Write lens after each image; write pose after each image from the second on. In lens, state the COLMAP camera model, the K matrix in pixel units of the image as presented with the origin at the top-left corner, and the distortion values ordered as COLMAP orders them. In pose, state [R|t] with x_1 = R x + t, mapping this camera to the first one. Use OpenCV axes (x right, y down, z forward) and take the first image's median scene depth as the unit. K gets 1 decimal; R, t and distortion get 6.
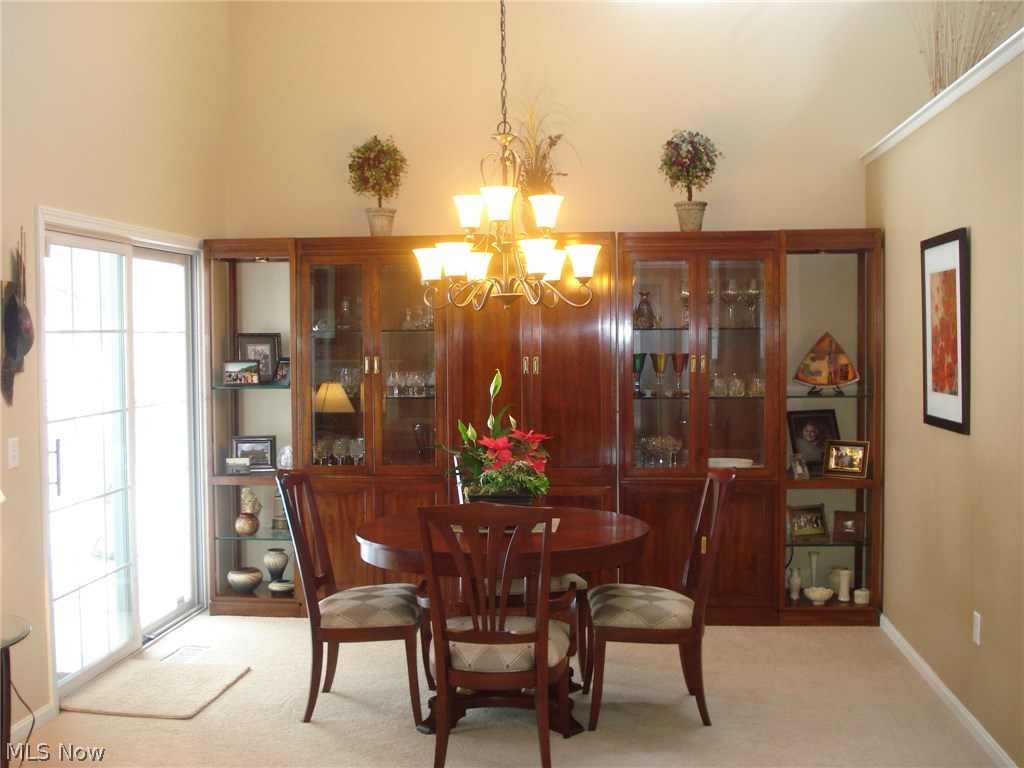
lens RADIAL K [[1153.3, 0, 509.3], [0, 1153.3, 383.5], [0, 0, 1]] dist [-0.098822, 0.000000]
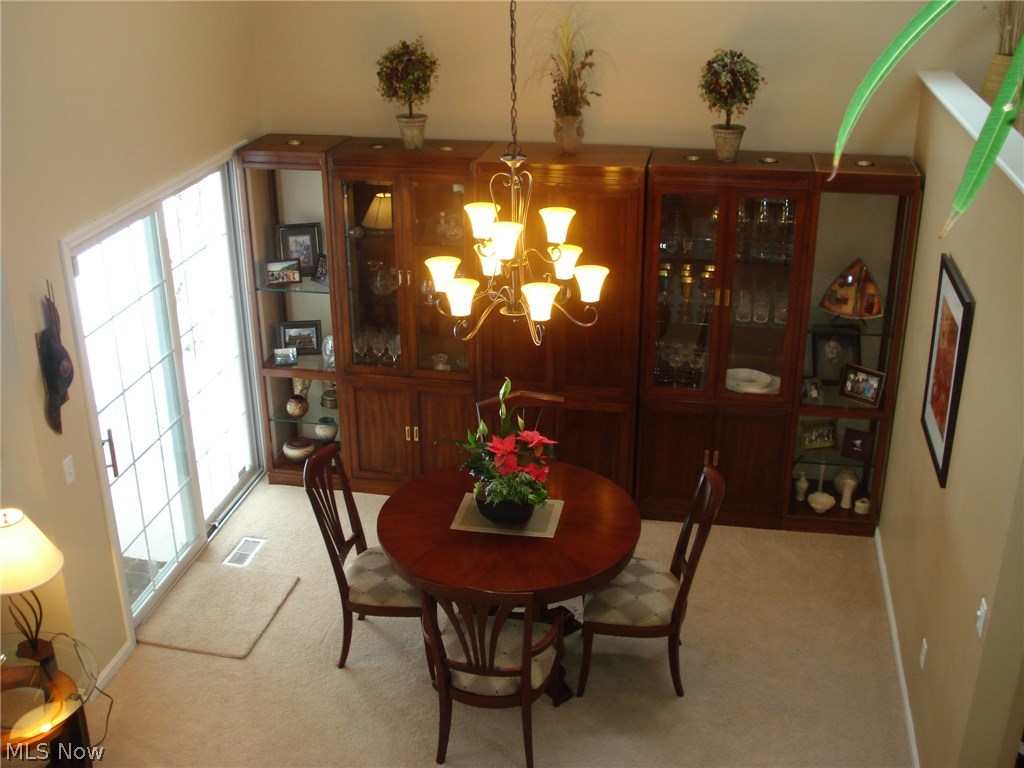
lens RADIAL K [[1153.3, 0, 509.4], [0, 1153.3, 393.5], [0, 0, 1]] dist [-0.098822, 0.000000]
pose [[0.996053, 0.037239, -0.080575, 0.061714], [-0.004589, 0.928134, 0.372219, -0.310481], [0.088646, -0.370379, 0.924641, 0.016306]]
